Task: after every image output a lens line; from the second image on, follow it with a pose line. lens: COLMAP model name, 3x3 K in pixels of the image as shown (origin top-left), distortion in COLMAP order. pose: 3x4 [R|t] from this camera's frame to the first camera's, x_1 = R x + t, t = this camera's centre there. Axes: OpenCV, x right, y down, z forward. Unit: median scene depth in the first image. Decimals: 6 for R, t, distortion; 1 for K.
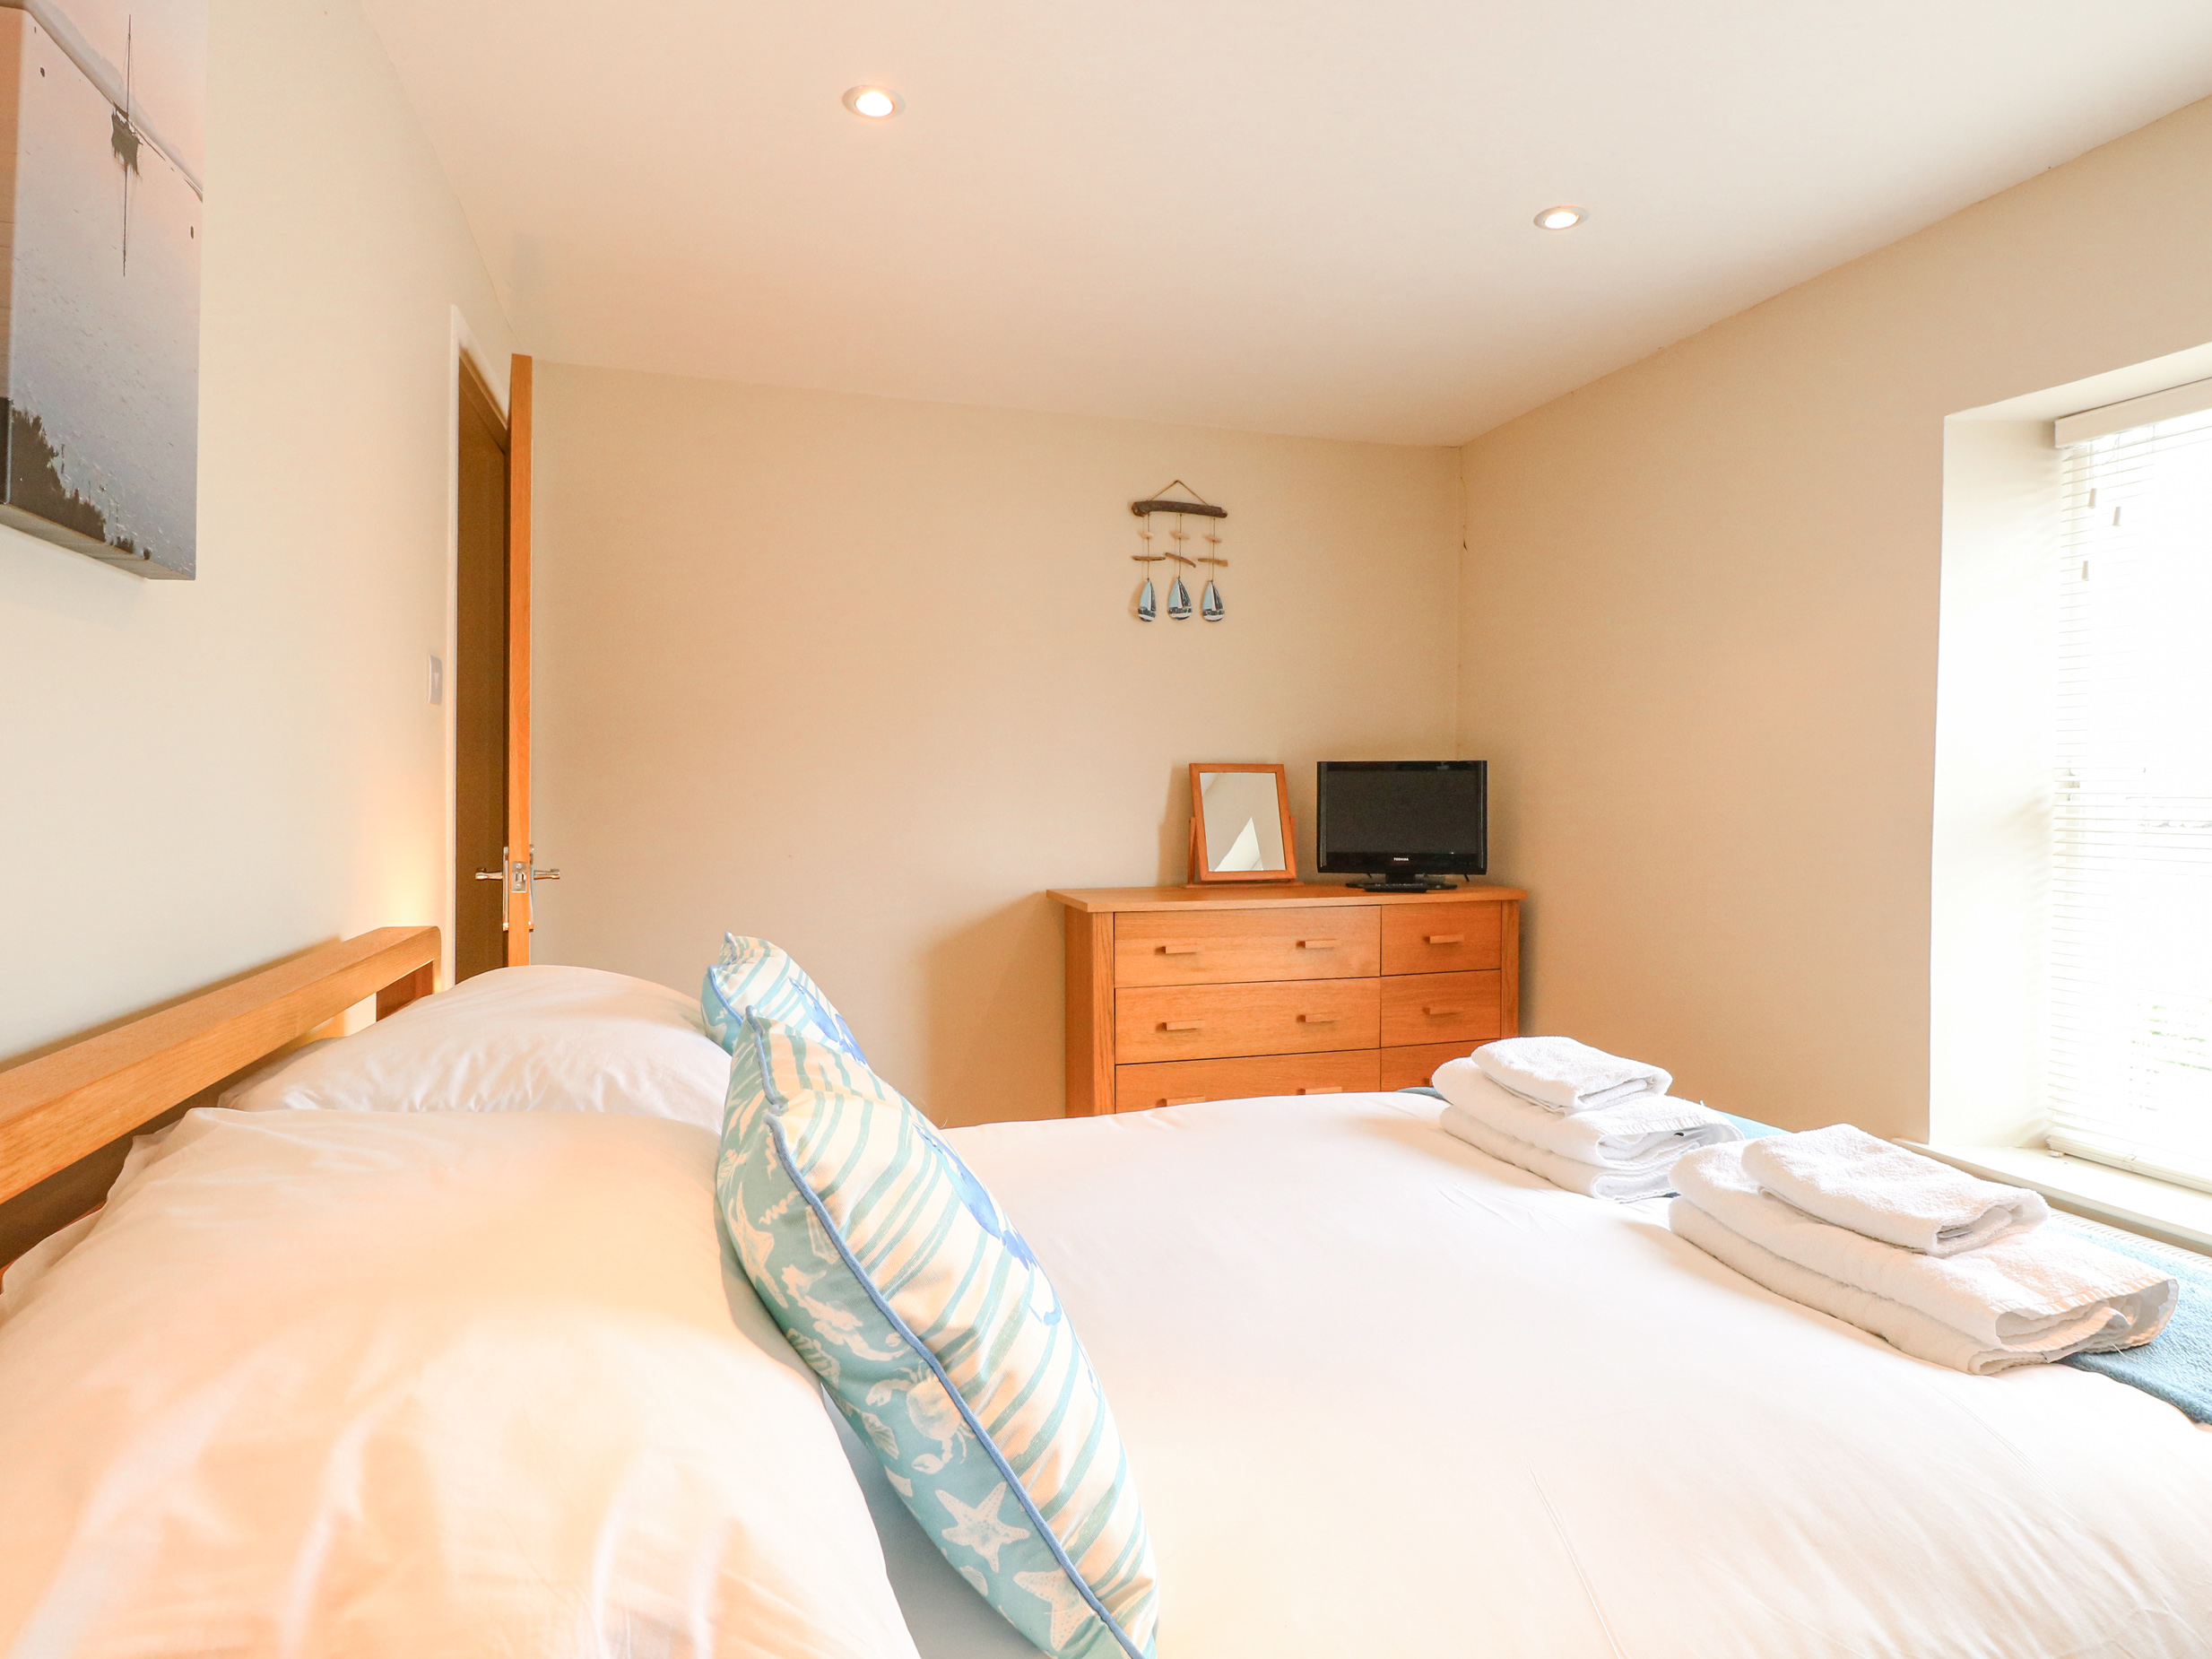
lens RADIAL K [[1208.0, 0, 1108.6], [0, 1208.0, 801.3], [0, 0, 1]] dist [0.001681, -0.014073]
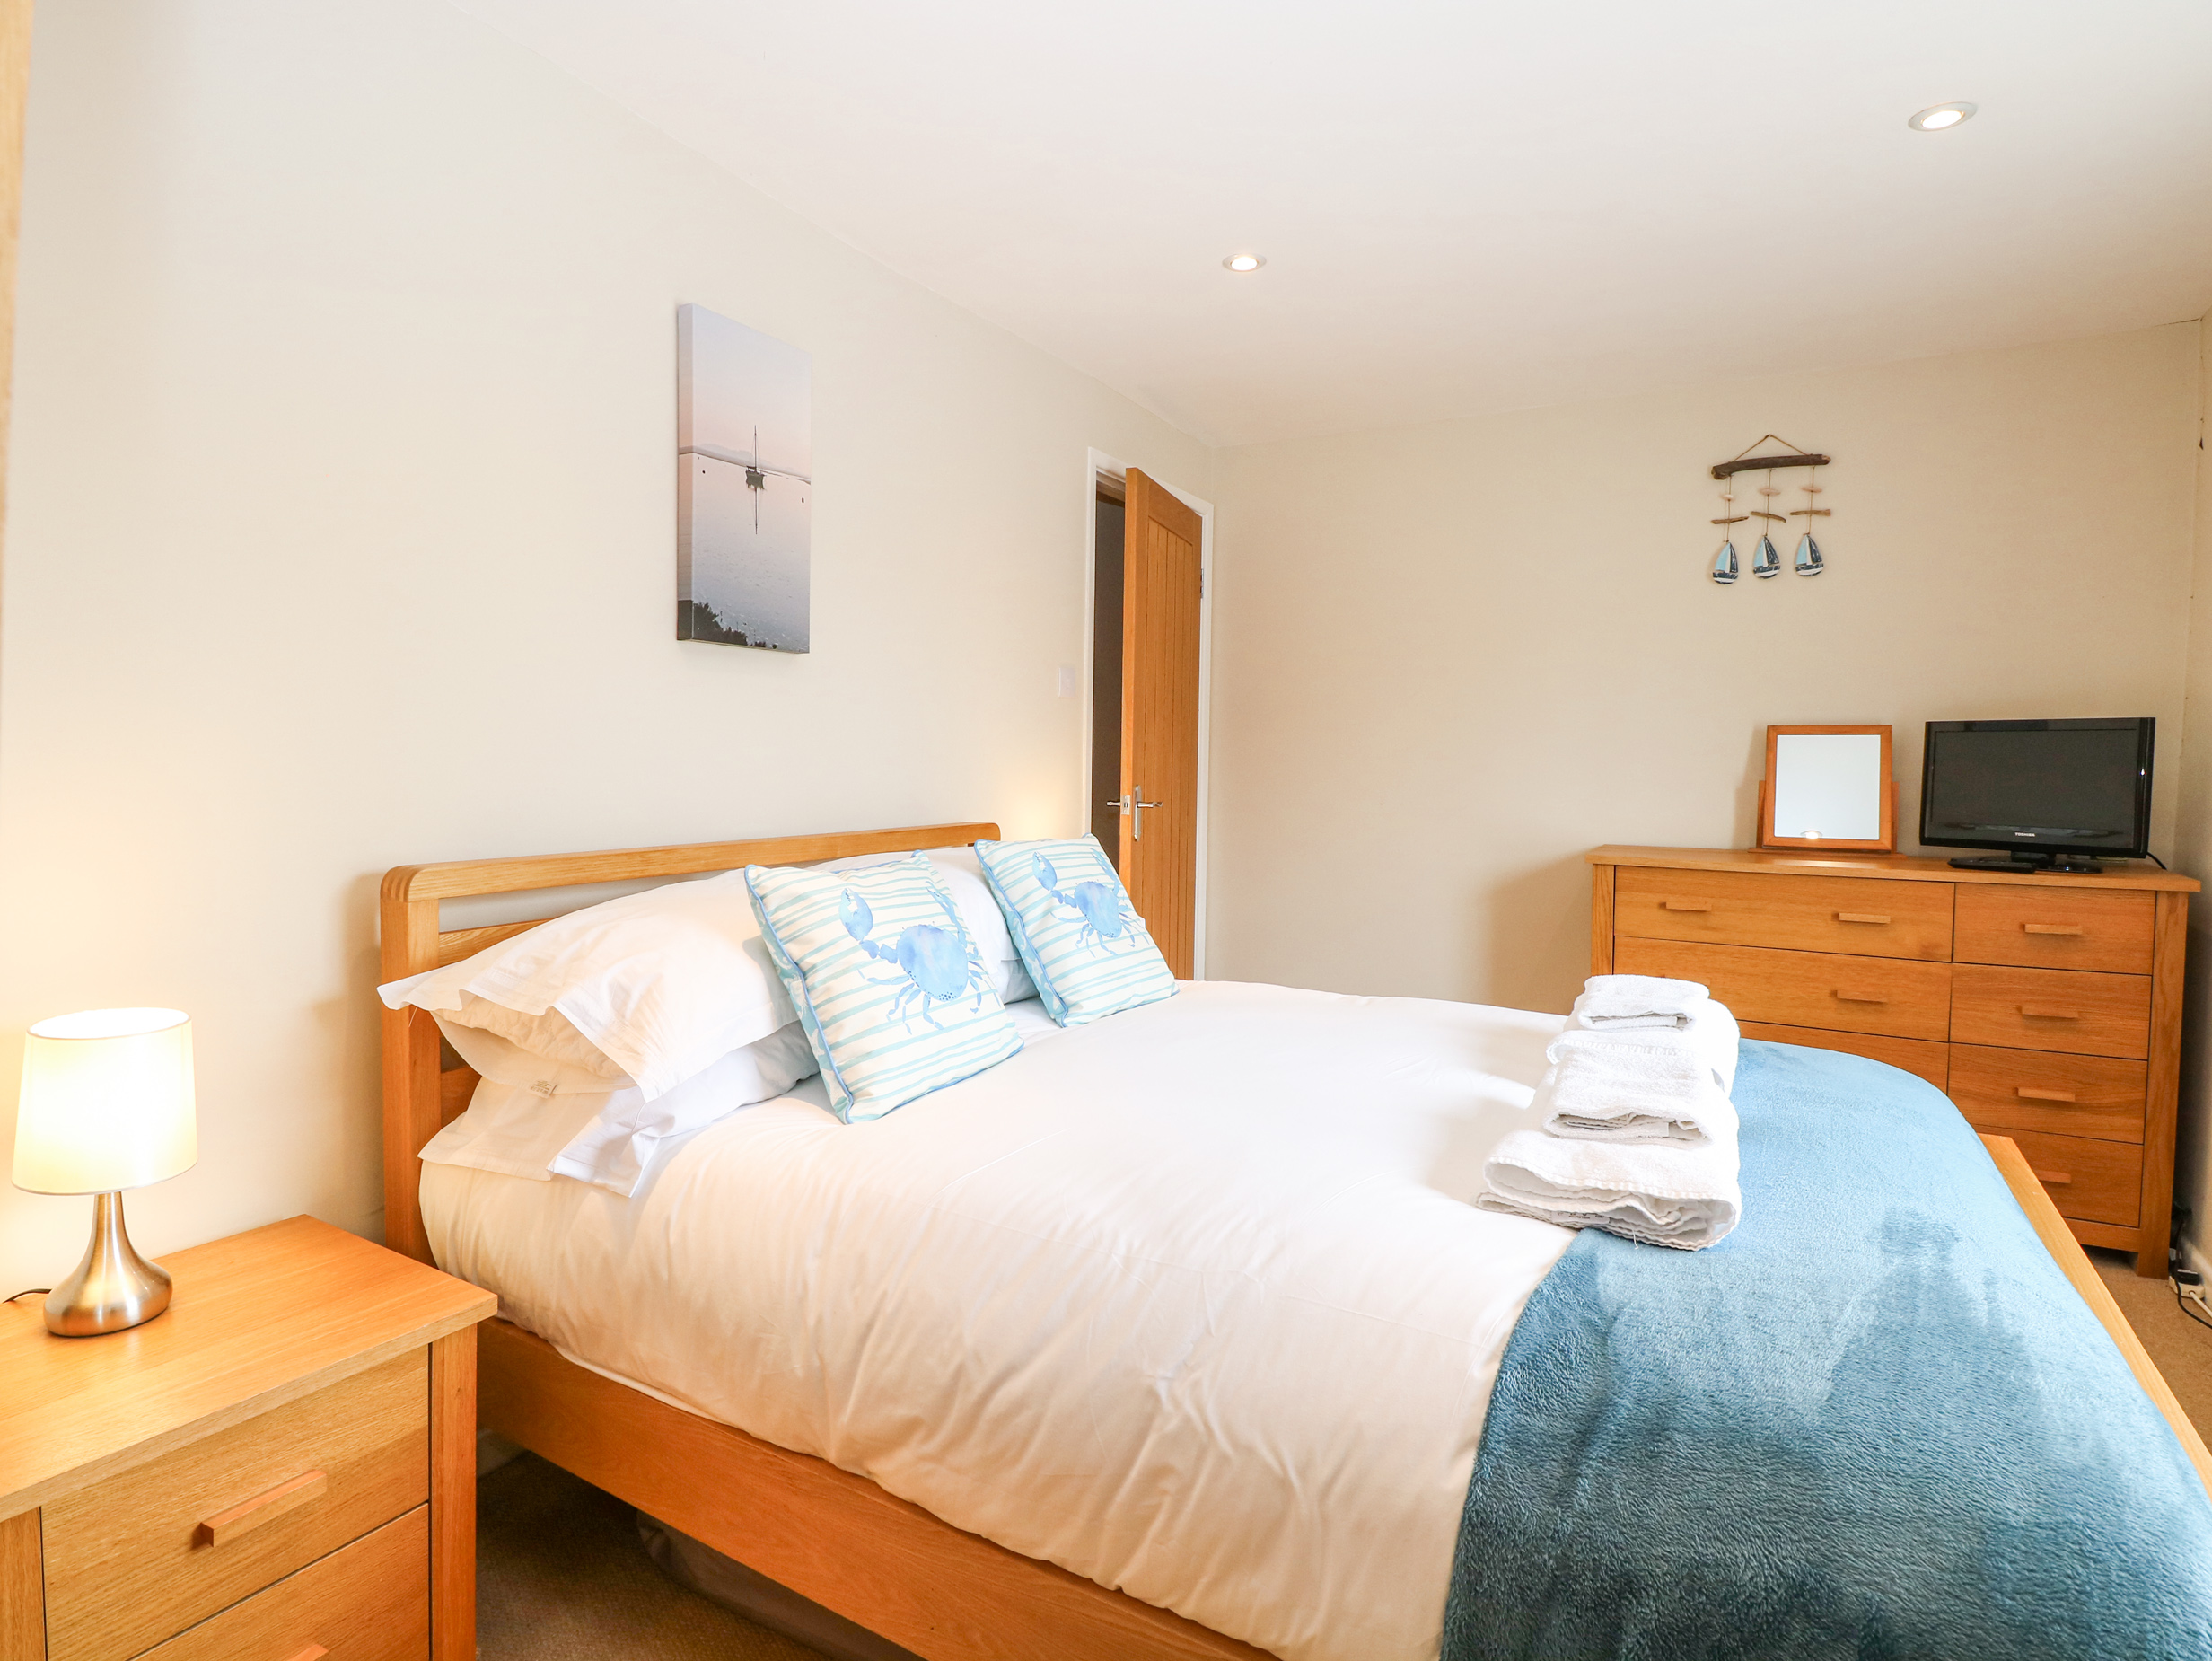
lens RADIAL K [[1156.1, 0, 1110.5], [0, 1156.1, 801.1], [0, 0, 1]] dist [-0.004456, -0.001349]
pose [[0.691932, 0.033559, -0.721182, 0.377127], [-0.012545, 0.999327, 0.034466, 0.004209], [0.721854, -0.014801, 0.691887, -0.032234]]
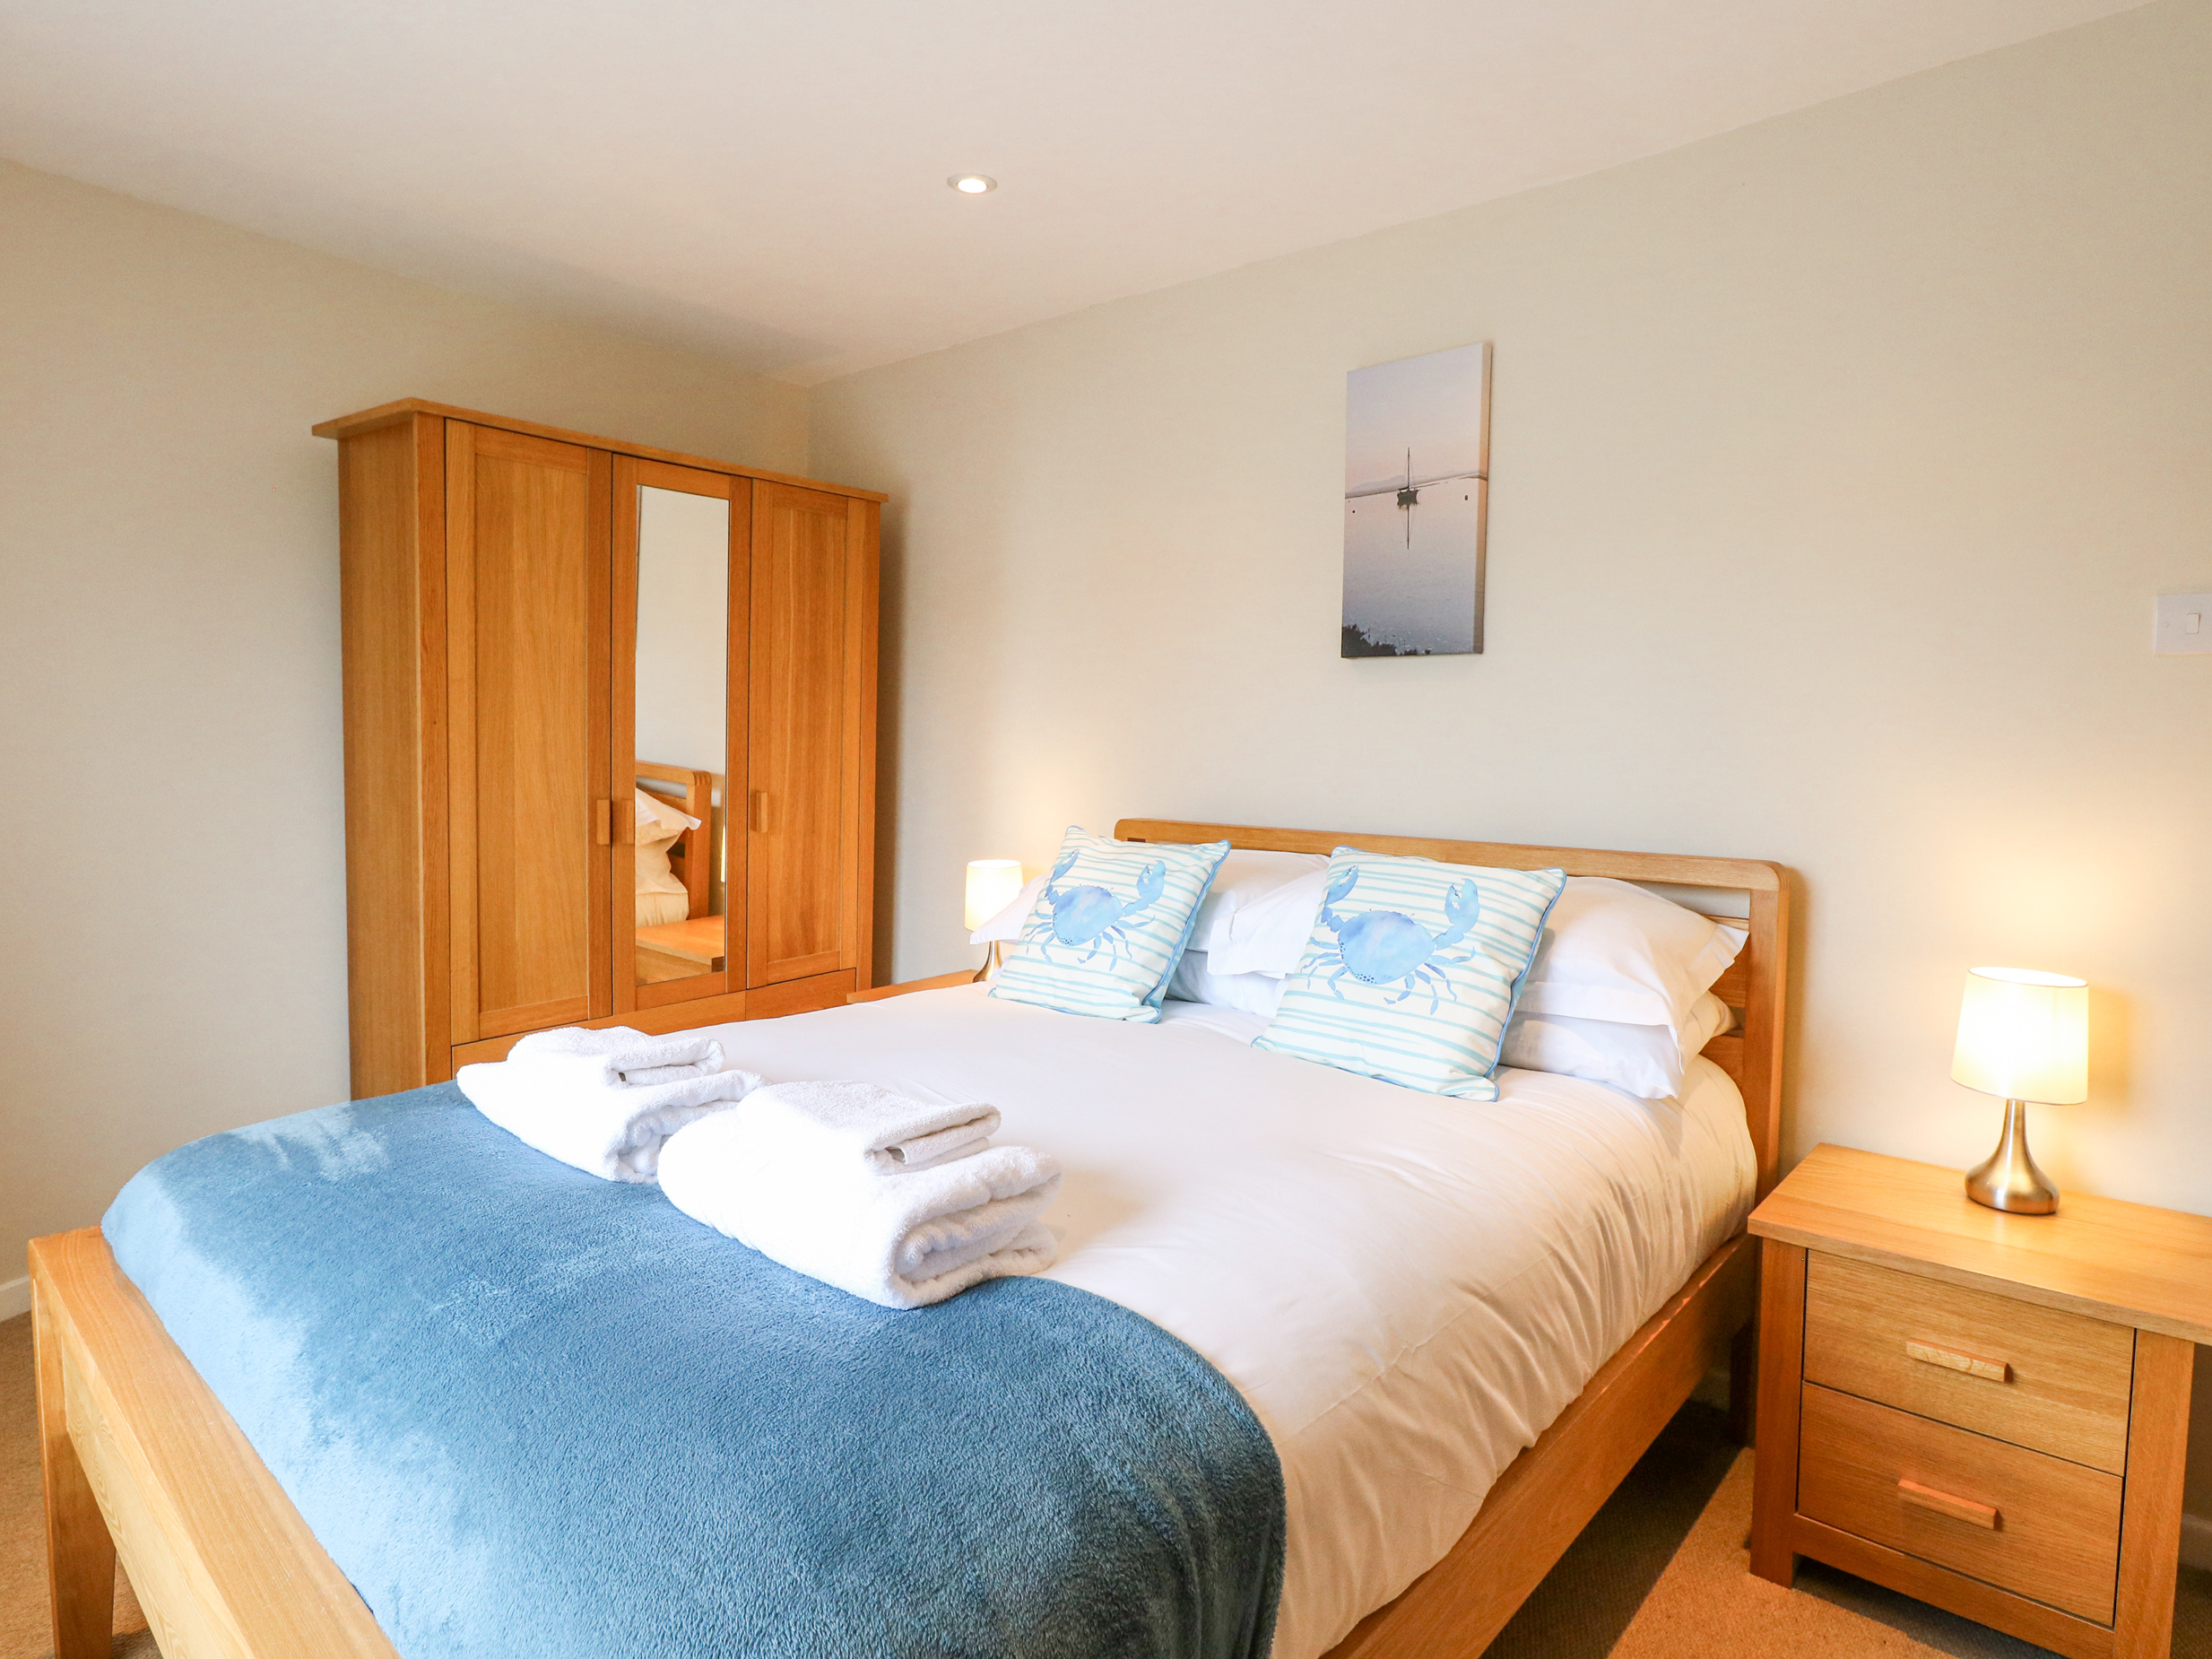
lens RADIAL K [[1208.0, 0, 1108.6], [0, 1208.0, 801.3], [0, 0, 1]] dist [0.001681, -0.014073]
pose [[-0.850610, 0.007407, -0.525745, 0.300487], [-0.022627, 0.998459, 0.050676, -0.002871], [0.525311, 0.055002, -0.849131, 0.785748]]
